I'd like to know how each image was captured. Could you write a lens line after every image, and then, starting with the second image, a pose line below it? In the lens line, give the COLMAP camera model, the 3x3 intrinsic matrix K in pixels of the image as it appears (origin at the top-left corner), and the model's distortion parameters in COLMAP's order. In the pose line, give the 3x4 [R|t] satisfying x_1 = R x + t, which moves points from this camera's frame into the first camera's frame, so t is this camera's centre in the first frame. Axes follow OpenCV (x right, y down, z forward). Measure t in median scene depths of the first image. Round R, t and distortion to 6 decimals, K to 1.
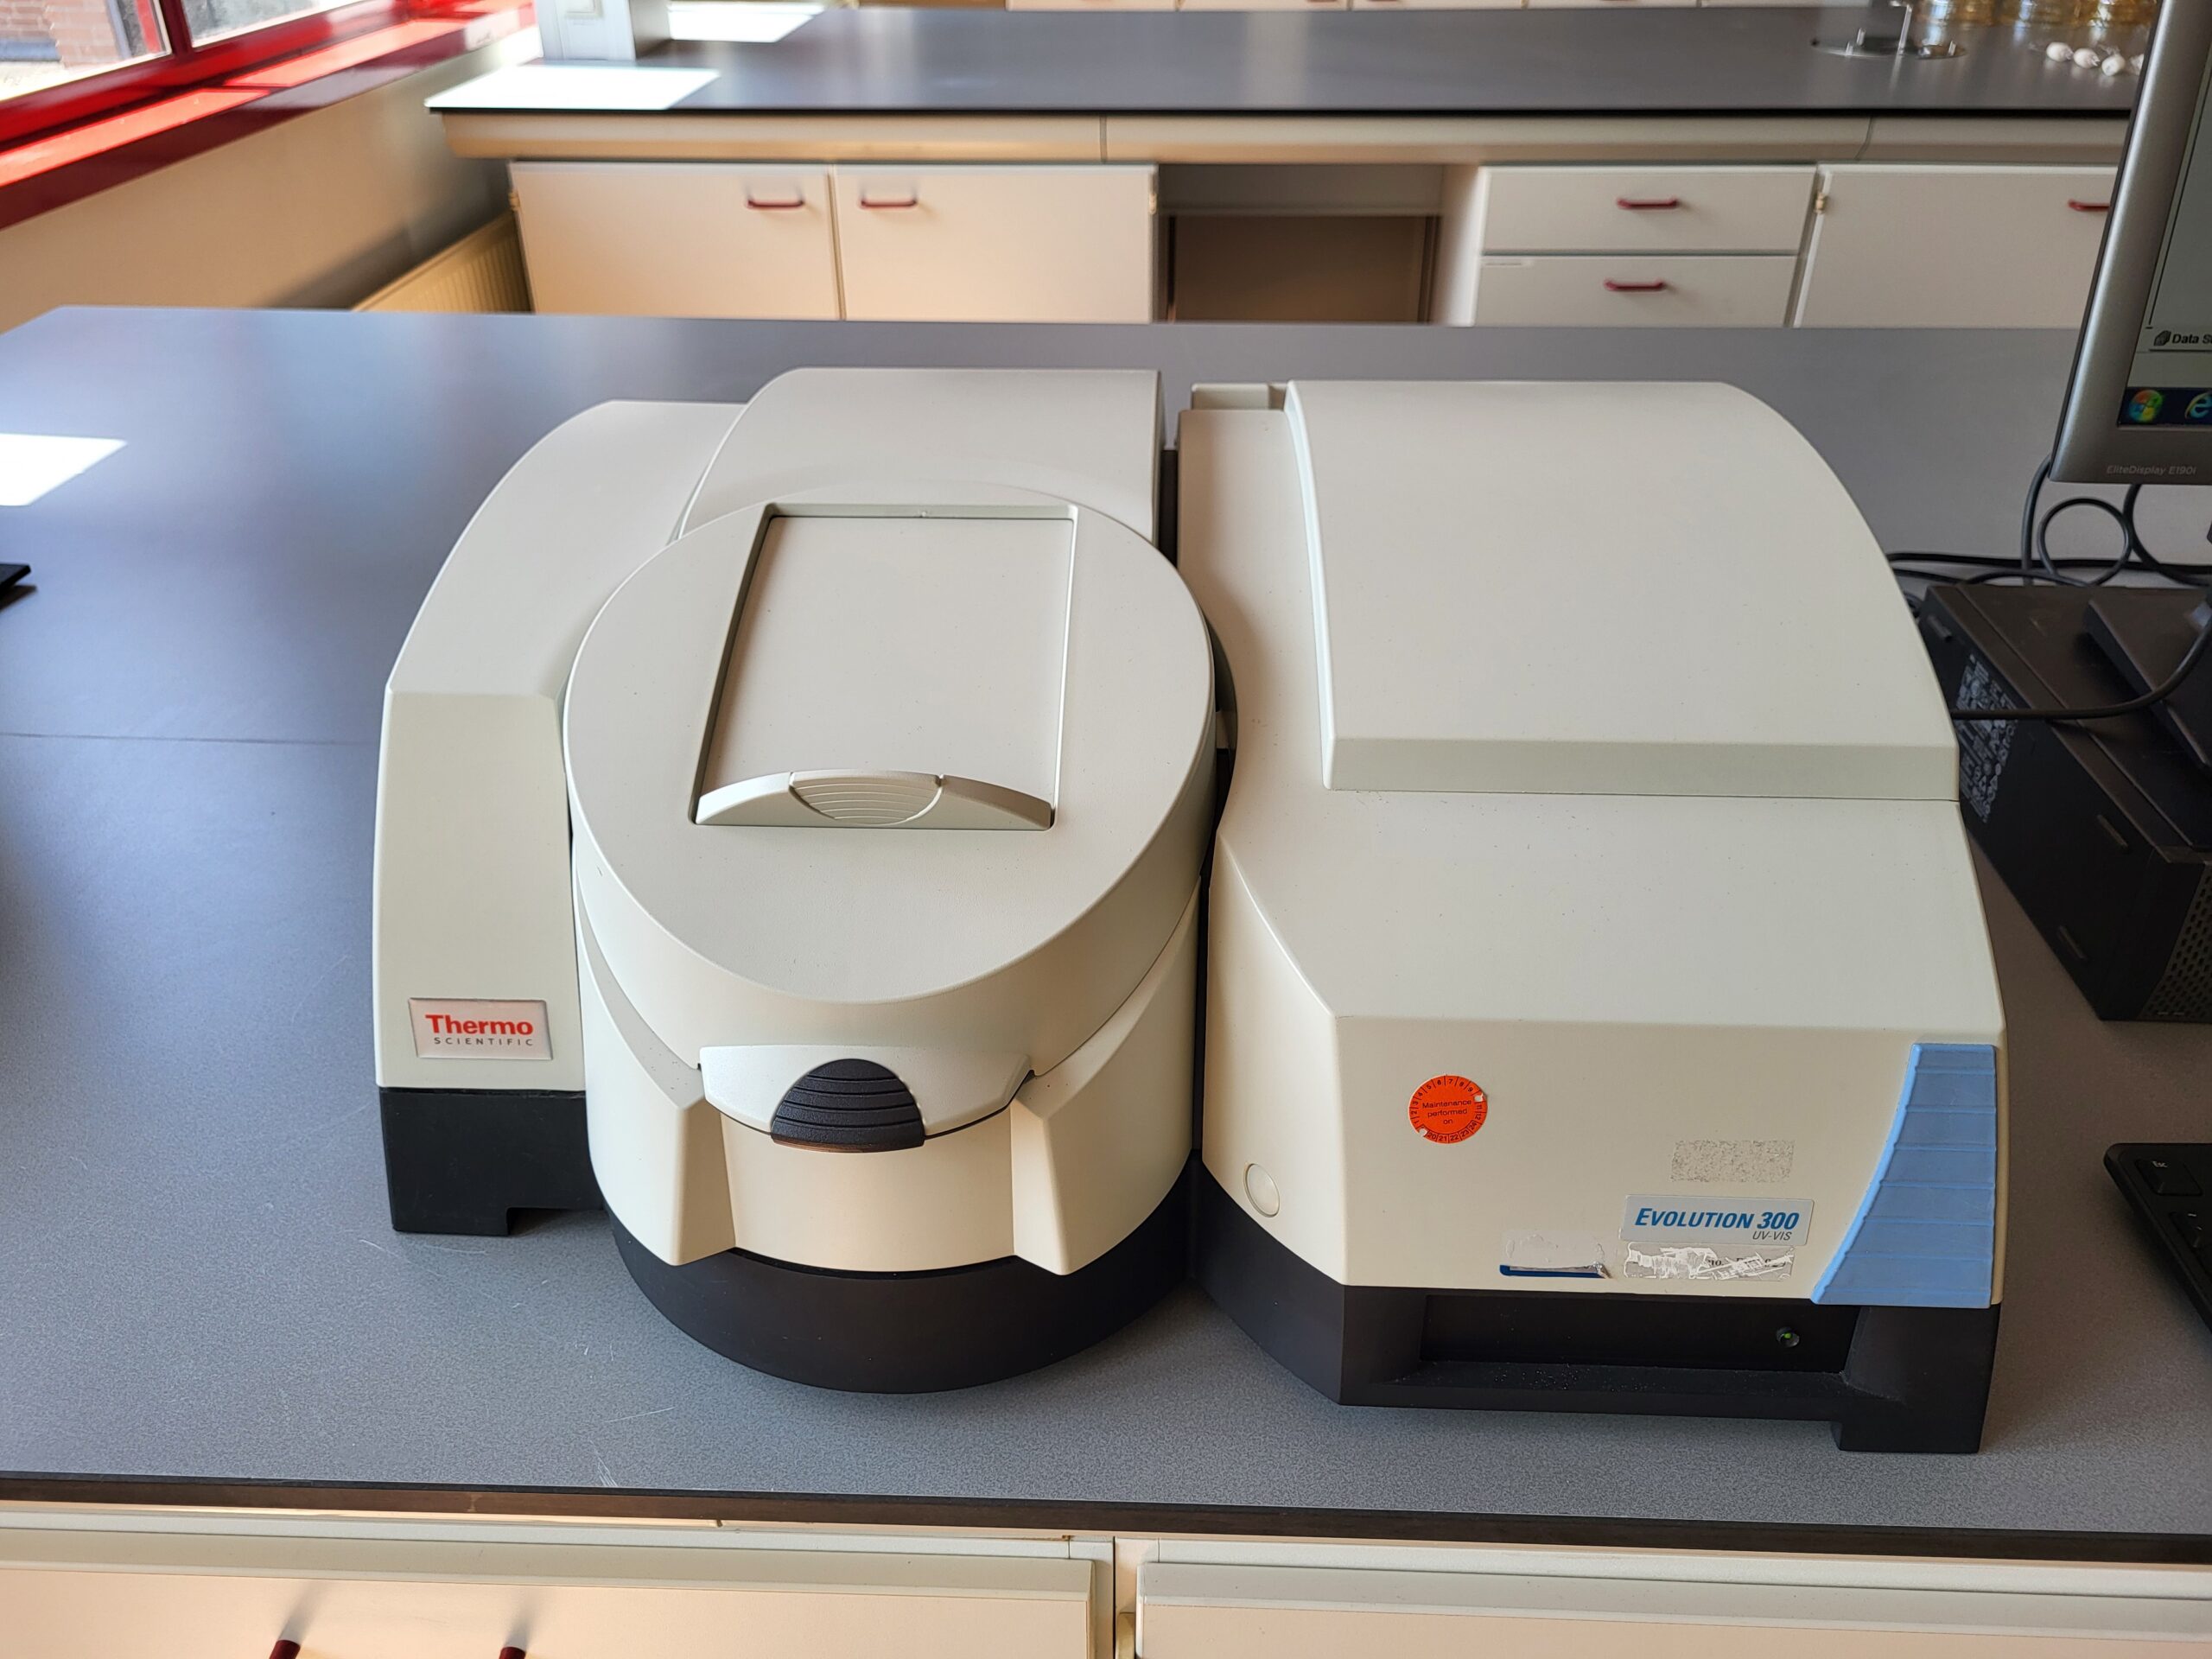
lens RADIAL K [[1737.8, 0, 1104.6], [0, 1737.8, 822.7], [0, 0, 1]] dist [0.039170, -0.043476]
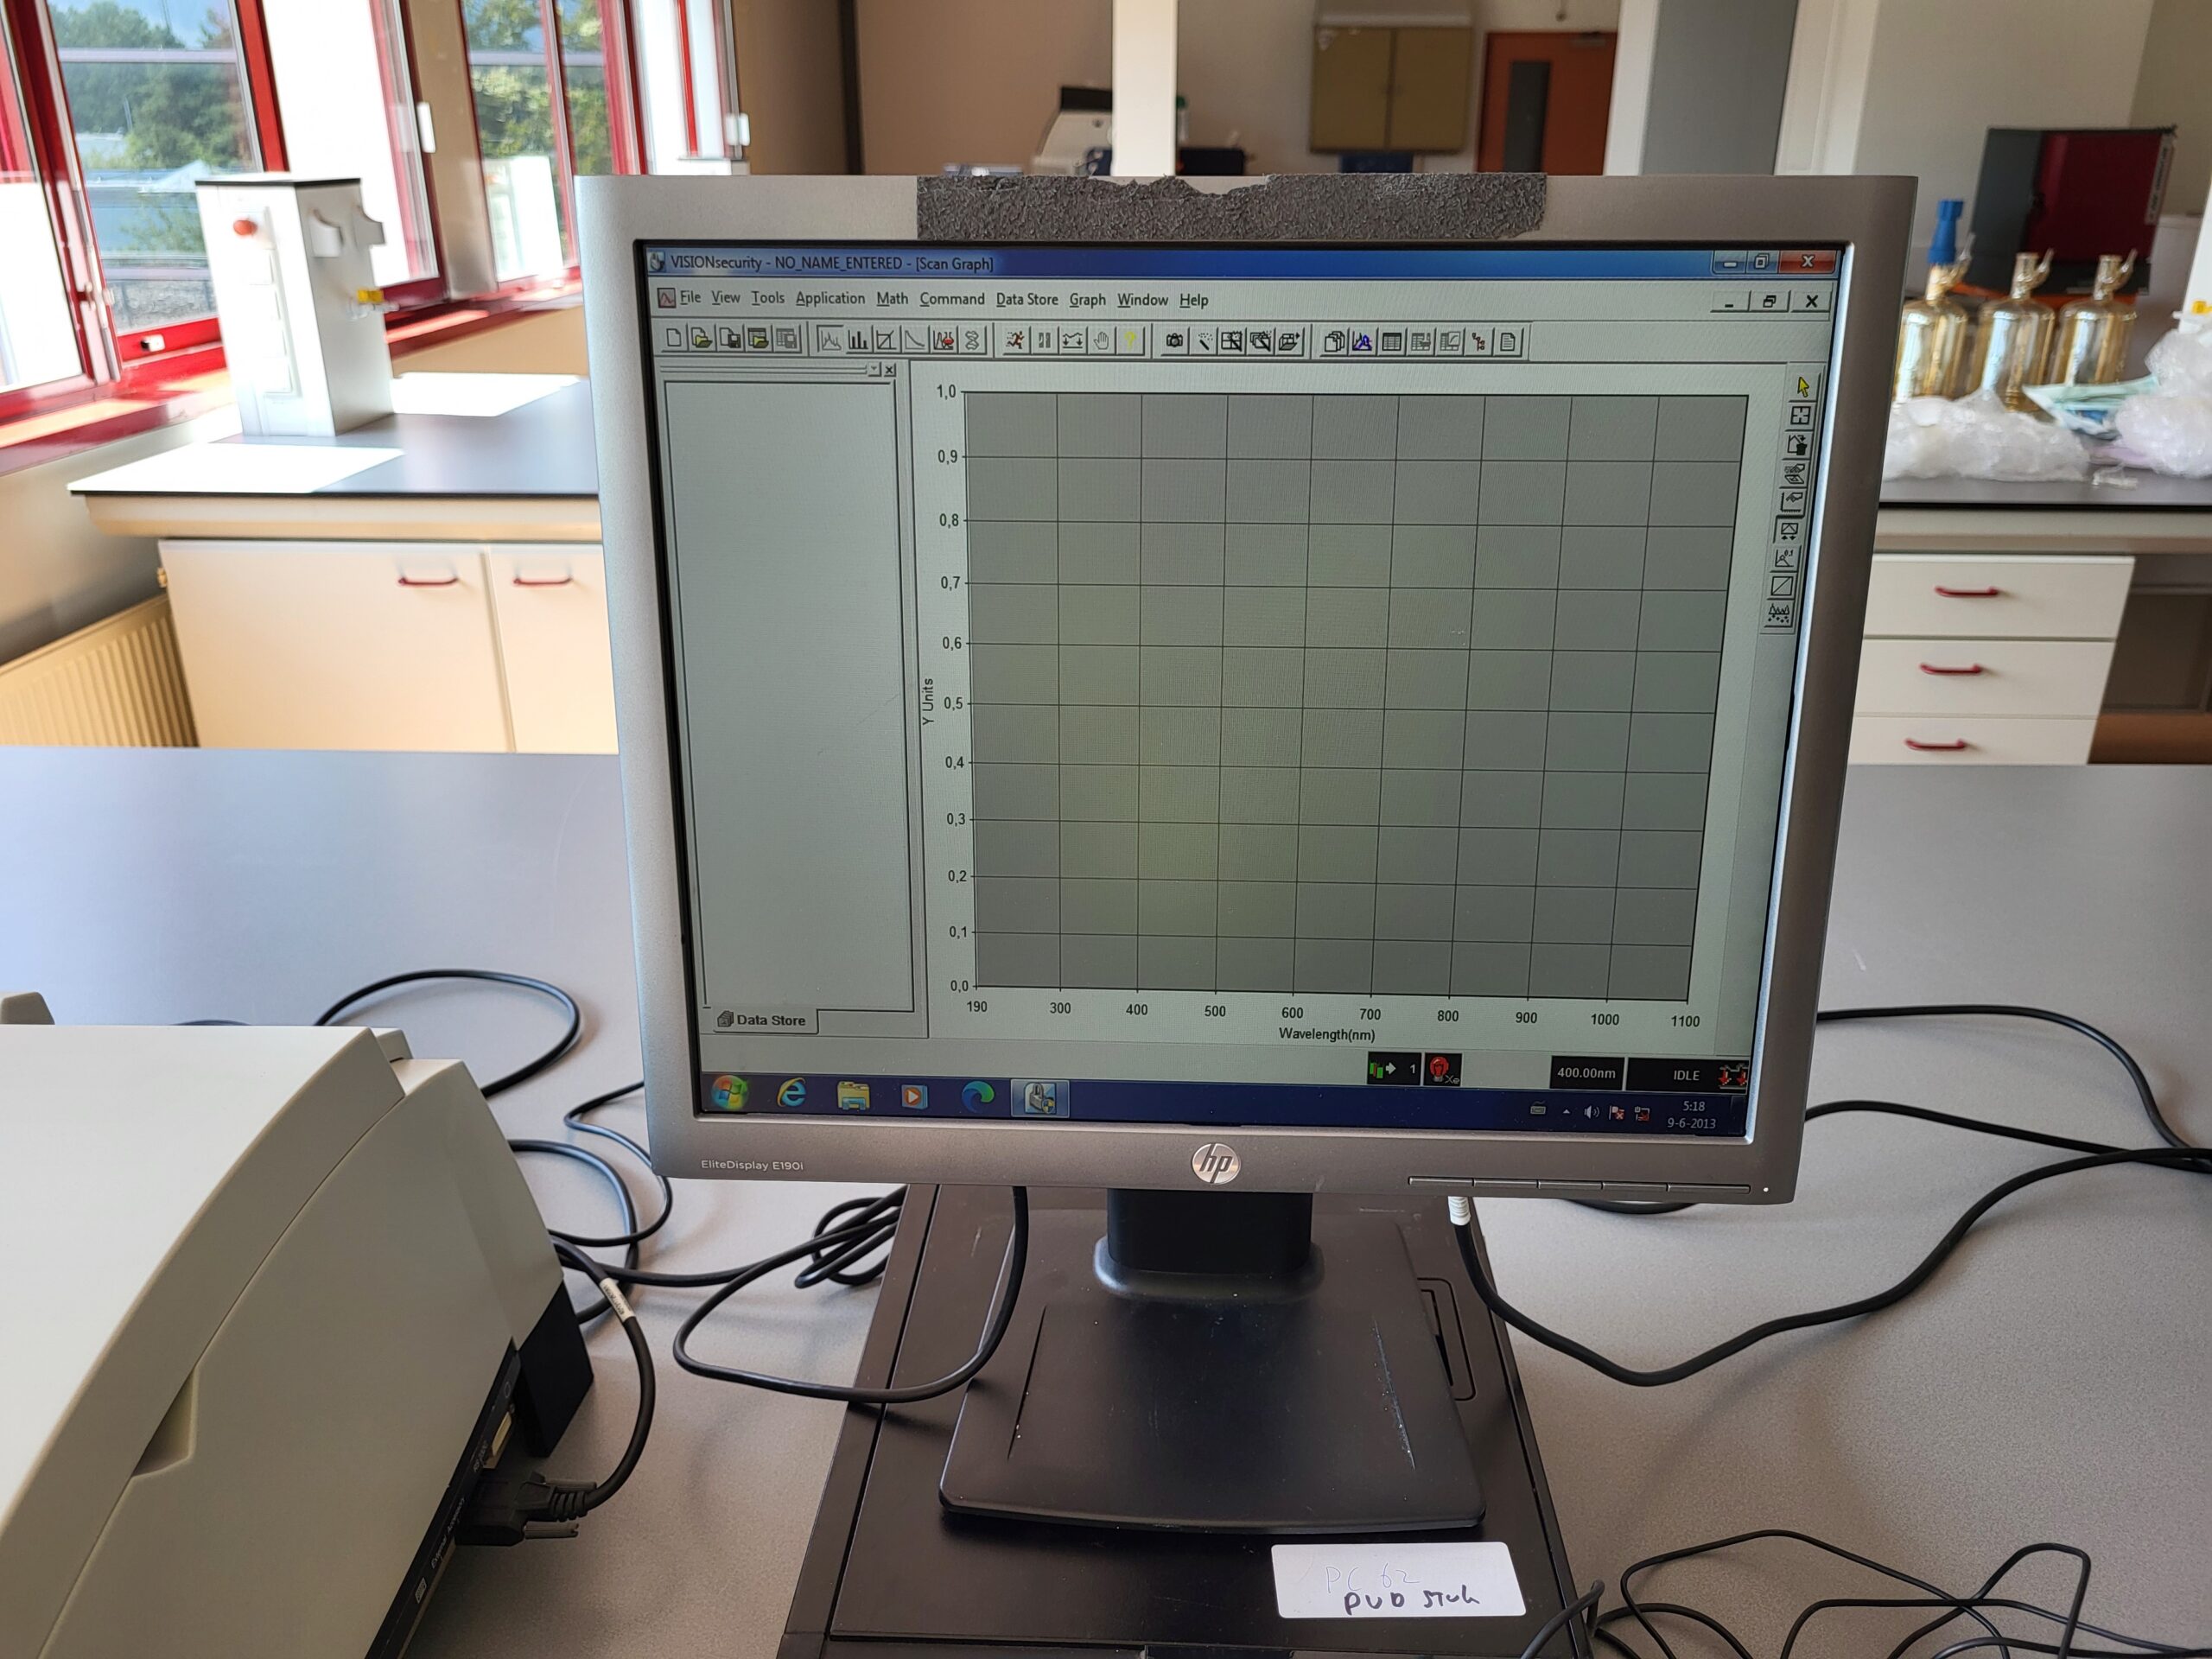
lens RADIAL K [[1737.8, 0, 1104.6], [0, 1737.8, 822.7], [0, 0, 1]] dist [0.039170, -0.043476]
pose [[0.999697, -0.002226, 0.024500, 0.807241], [0.006271, 0.986057, -0.166289, -0.241707], [-0.023788, 0.166392, 0.985773, 0.163788]]
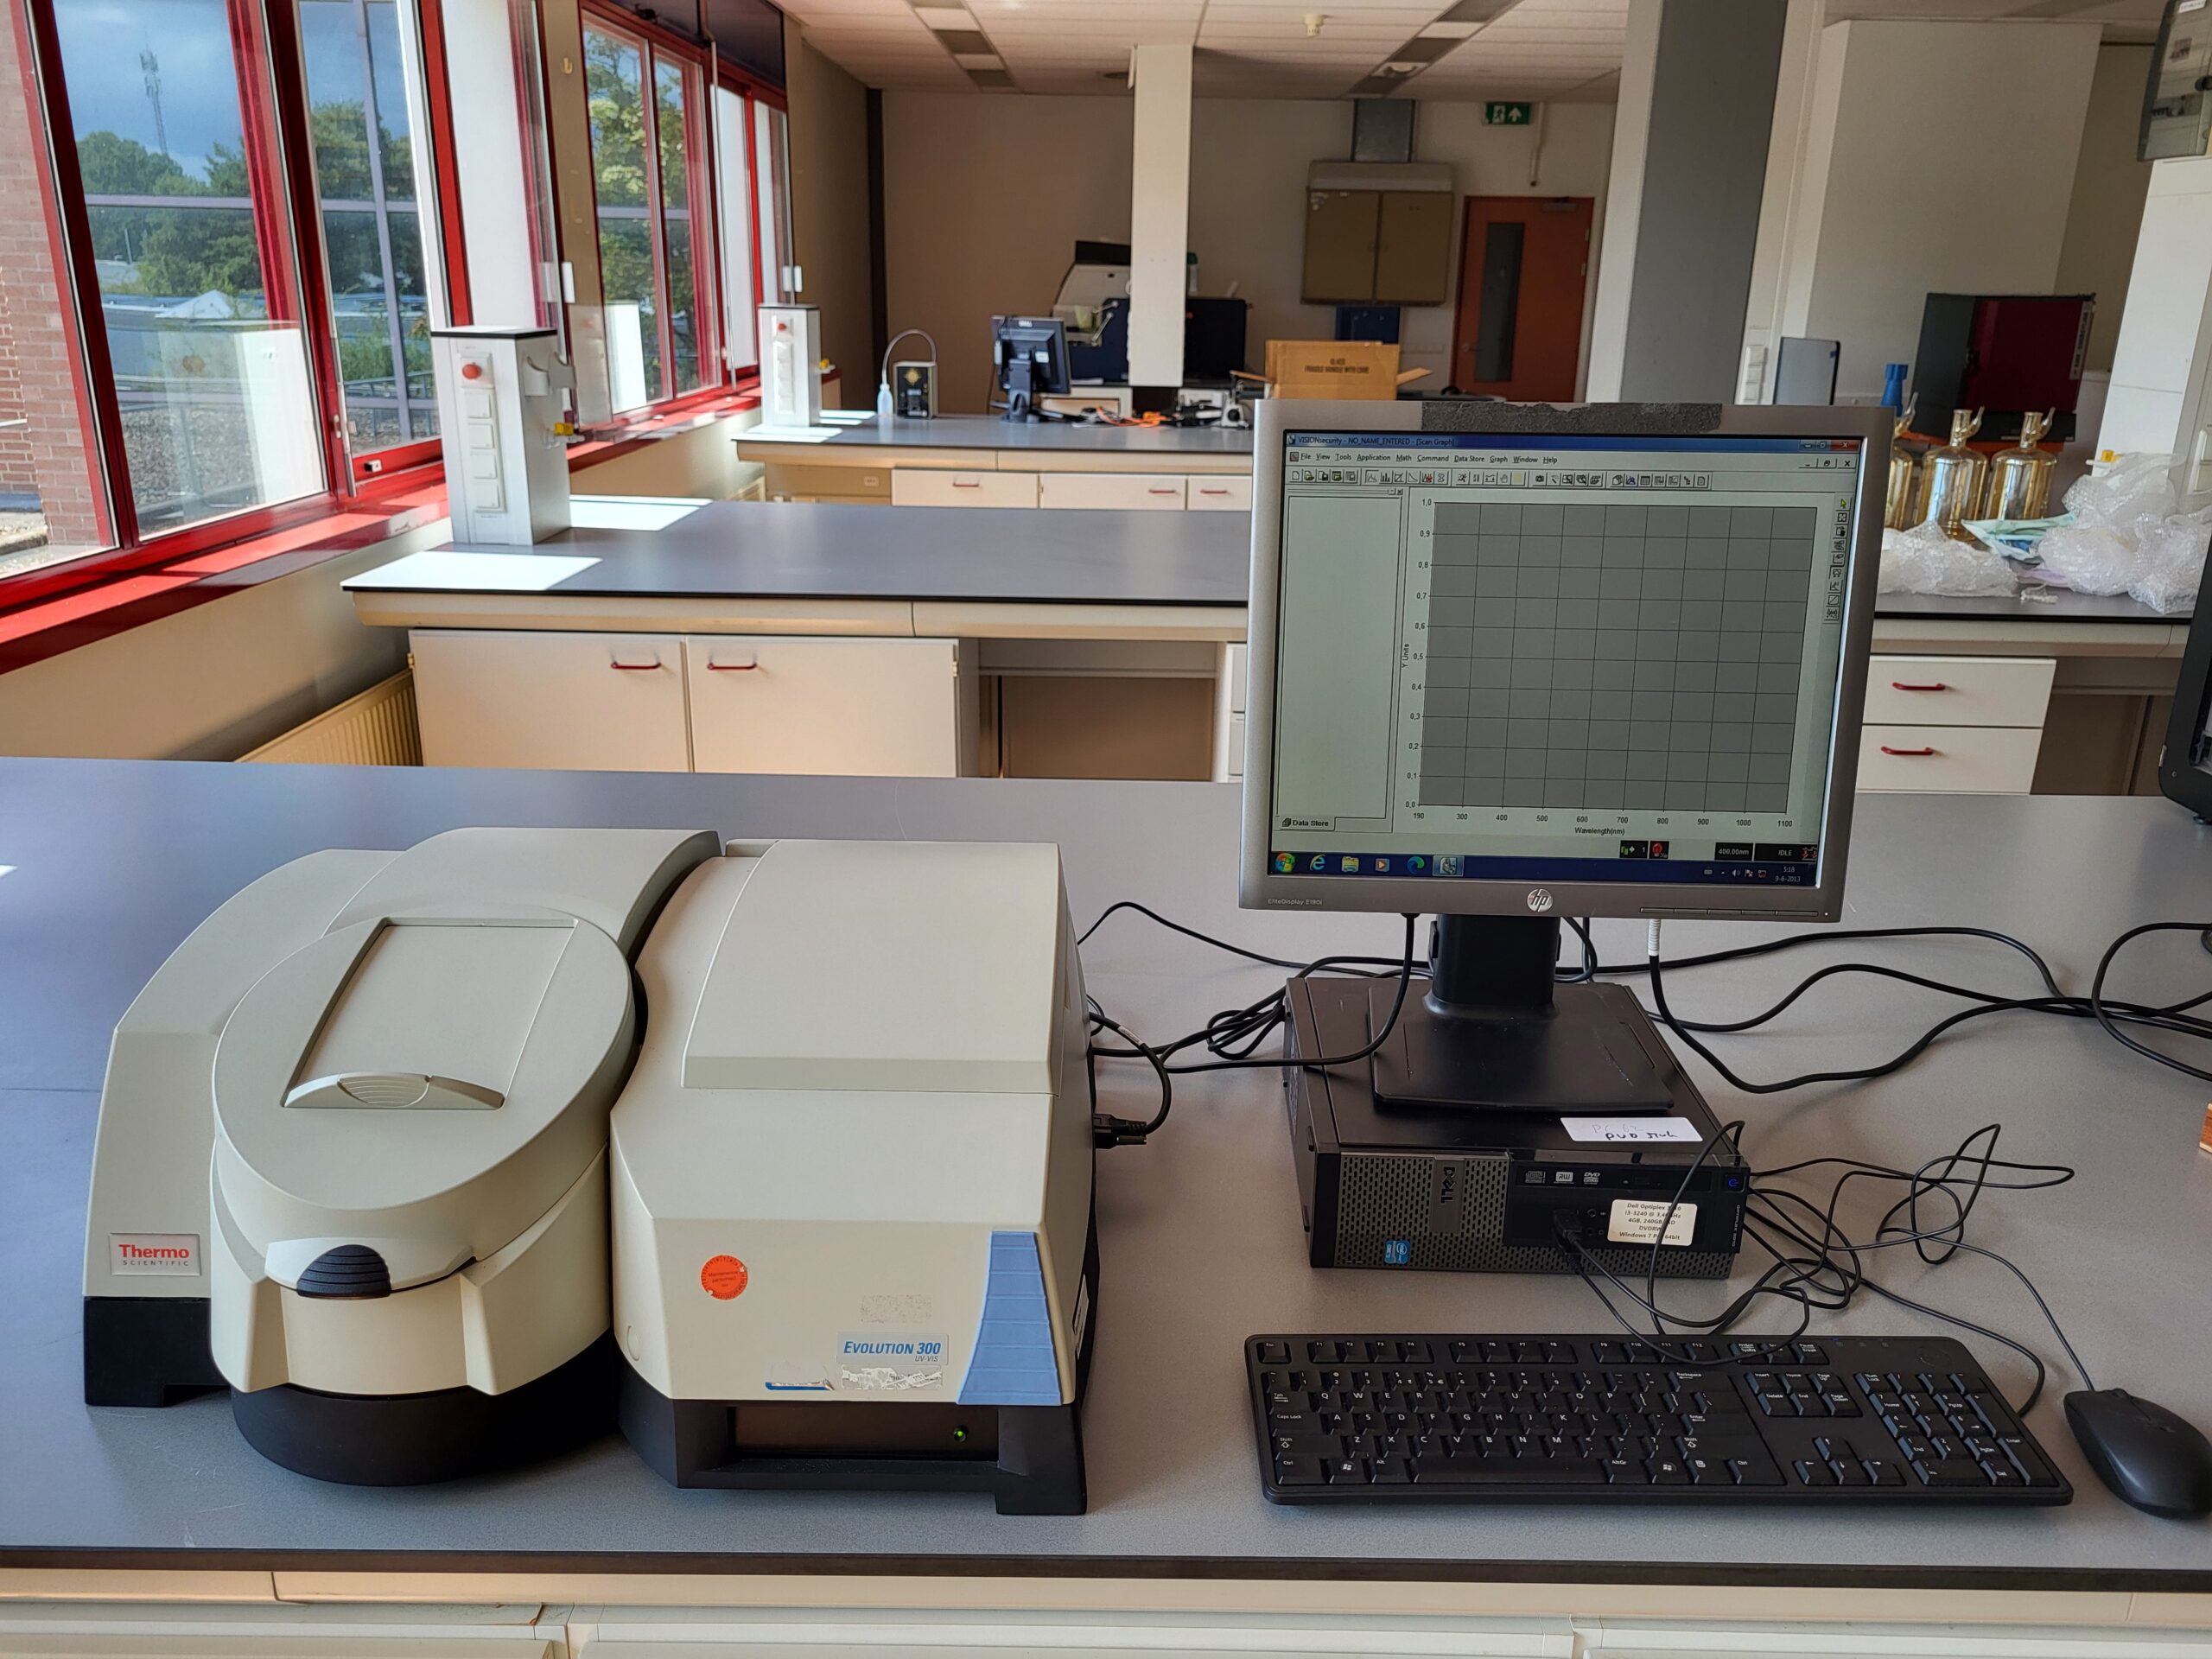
lens RADIAL K [[1711.2, 0, 1106.0], [0, 1711.2, 829.5], [0, 0, 1]] dist [0.050631, -0.049609]
pose [[0.999115, 0.007884, 0.041322, 0.390333], [0.001796, 0.973391, -0.229144, 0.099527], [-0.042029, 0.229015, 0.972515, -0.568264]]
